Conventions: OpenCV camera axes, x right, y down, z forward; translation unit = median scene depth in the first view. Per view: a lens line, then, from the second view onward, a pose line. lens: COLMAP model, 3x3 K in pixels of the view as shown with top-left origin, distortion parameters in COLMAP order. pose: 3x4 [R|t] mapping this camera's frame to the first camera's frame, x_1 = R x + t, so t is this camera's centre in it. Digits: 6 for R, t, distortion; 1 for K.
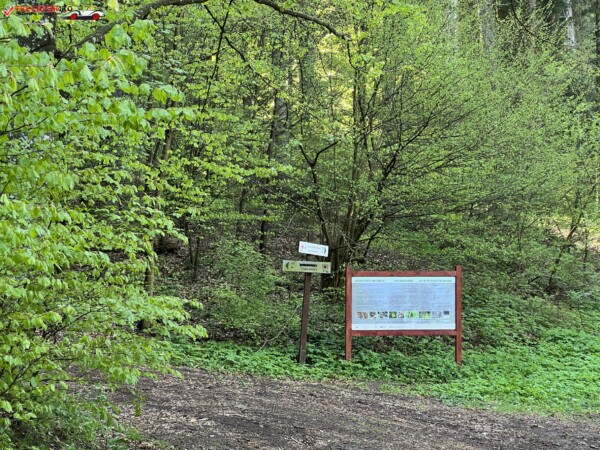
lens RADIAL K [[1336.8, 0, 300.1], [0, 1336.8, 225.4], [0, 0, 1]] dist [-0.033337, 0.000000]
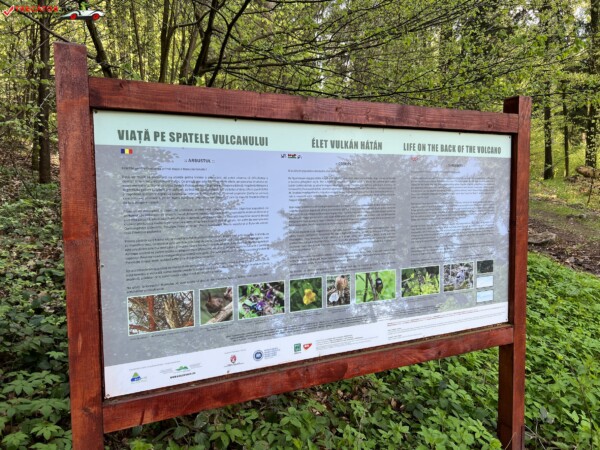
lens RADIAL K [[454.8, 0, 298.5], [0, 454.8, 223.0], [0, 0, 1]] dist [0.021163, -0.008910]
pose [[0.965467, -0.032576, 0.258480, 0.048626], [0.012277, 0.996738, 0.079762, 0.048762], [-0.260235, -0.073834, 0.962718, 0.926496]]
